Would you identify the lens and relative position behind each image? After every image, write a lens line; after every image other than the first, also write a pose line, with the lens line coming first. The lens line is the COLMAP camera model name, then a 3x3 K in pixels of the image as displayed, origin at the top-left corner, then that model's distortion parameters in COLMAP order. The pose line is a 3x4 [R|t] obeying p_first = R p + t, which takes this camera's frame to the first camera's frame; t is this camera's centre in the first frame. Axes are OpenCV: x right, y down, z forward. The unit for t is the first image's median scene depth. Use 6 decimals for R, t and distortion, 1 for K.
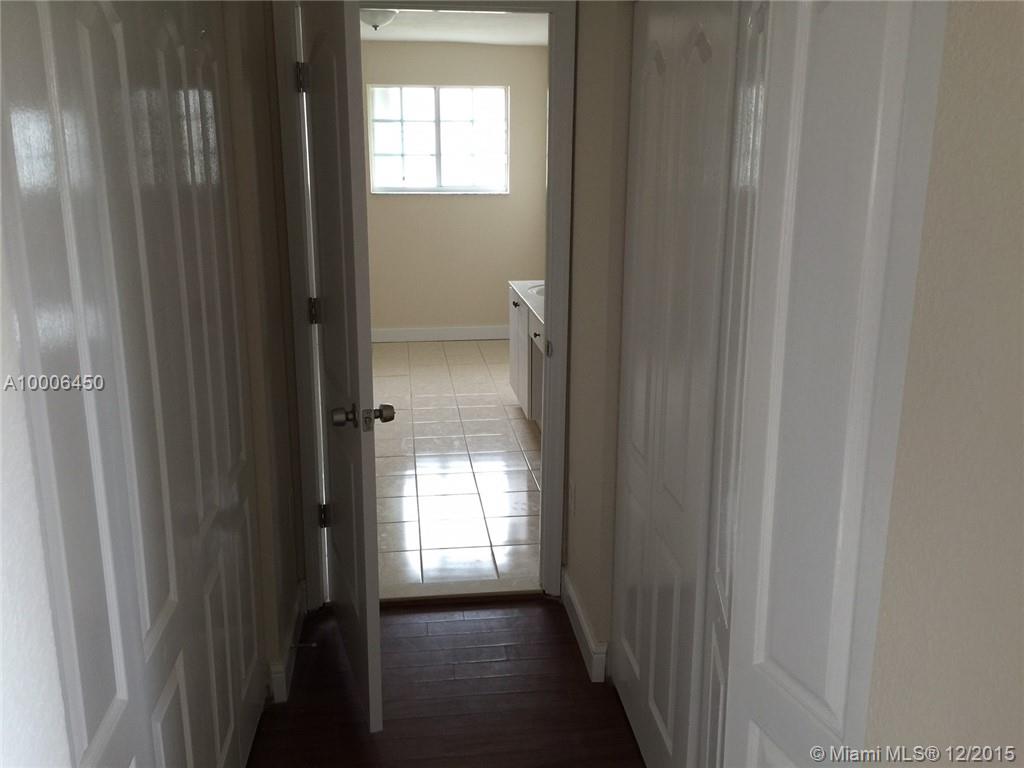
lens RADIAL K [[892.7, 0, 512.8], [0, 892.7, 381.4], [0, 0, 1]] dist [0.073829, -0.030266]
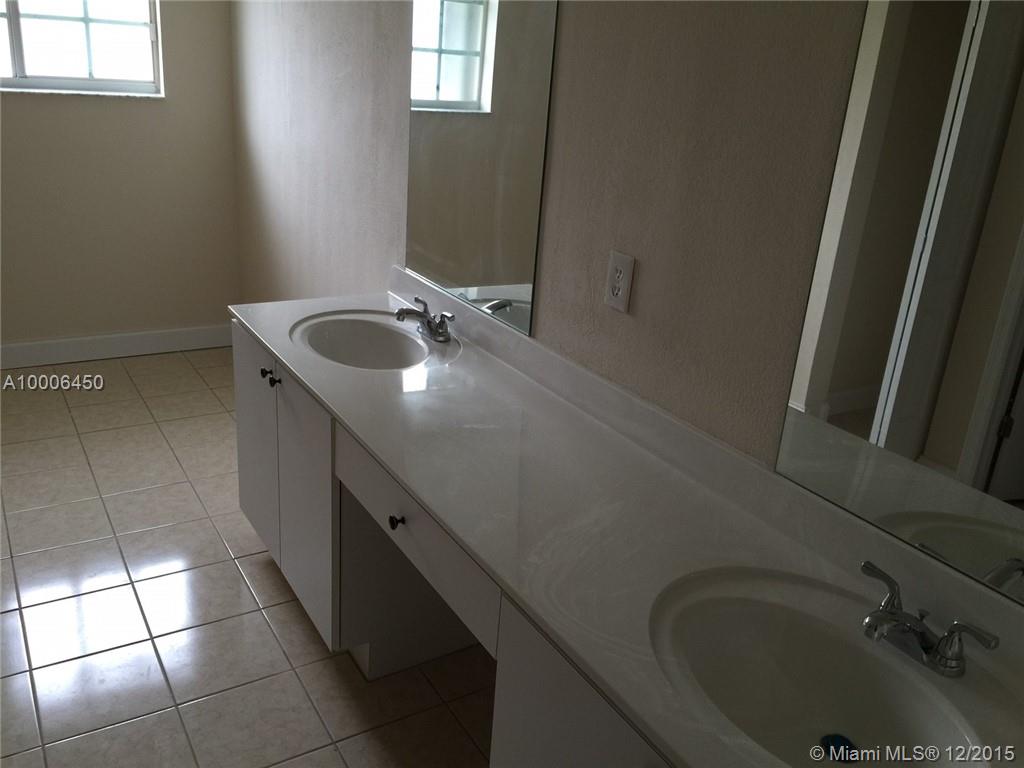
lens RADIAL K [[892.7, 0, 509.2], [0, 892.7, 383.3], [0, 0, 1]] dist [0.073829, -0.030266]
pose [[0.911183, -0.076231, 0.404888, -0.050735], [0.027709, 0.991847, 0.124384, -0.097701], [-0.411069, -0.102118, 0.905867, 0.382344]]
